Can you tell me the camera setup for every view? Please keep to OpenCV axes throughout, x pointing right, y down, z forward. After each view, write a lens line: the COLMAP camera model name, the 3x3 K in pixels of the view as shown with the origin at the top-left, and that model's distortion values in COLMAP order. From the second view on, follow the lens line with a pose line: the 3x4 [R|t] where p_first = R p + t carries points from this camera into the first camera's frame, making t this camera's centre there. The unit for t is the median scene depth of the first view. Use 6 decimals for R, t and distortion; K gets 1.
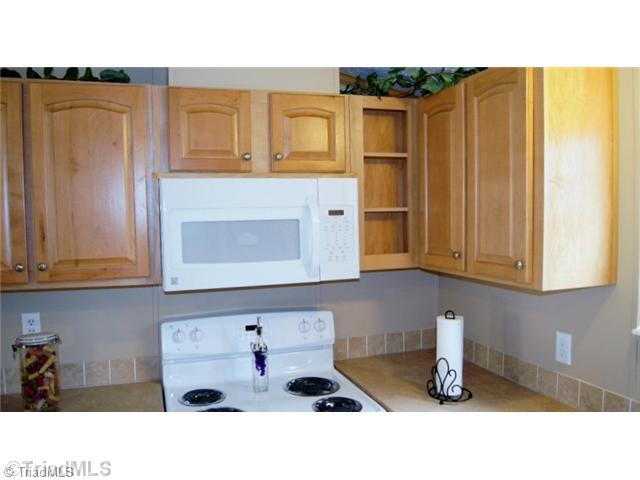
lens RADIAL K [[489.2, 0, 320.0], [0, 489.2, 240.0], [0, 0, 1]] dist [-0.089900, -0.003199]
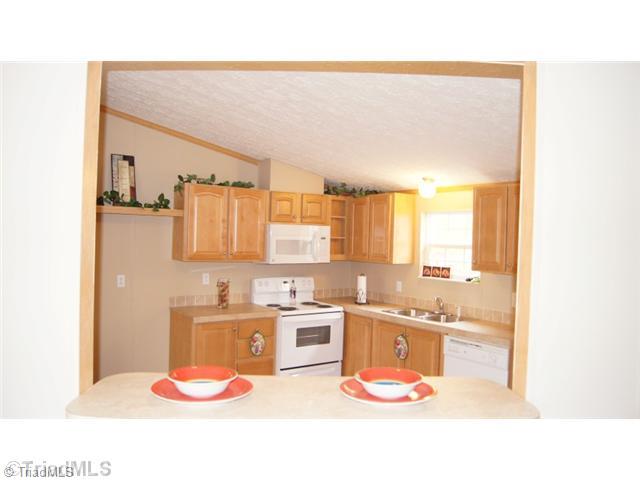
lens RADIAL K [[489.2, 0, 320.0], [0, 489.2, 240.0], [0, 0, 1]] dist [-0.089900, -0.003199]
pose [[0.955449, 0.038429, 0.292645, -0.788103], [-0.024103, 0.998335, -0.052403, 0.097963], [-0.294172, 0.043015, 0.954784, -1.623915]]
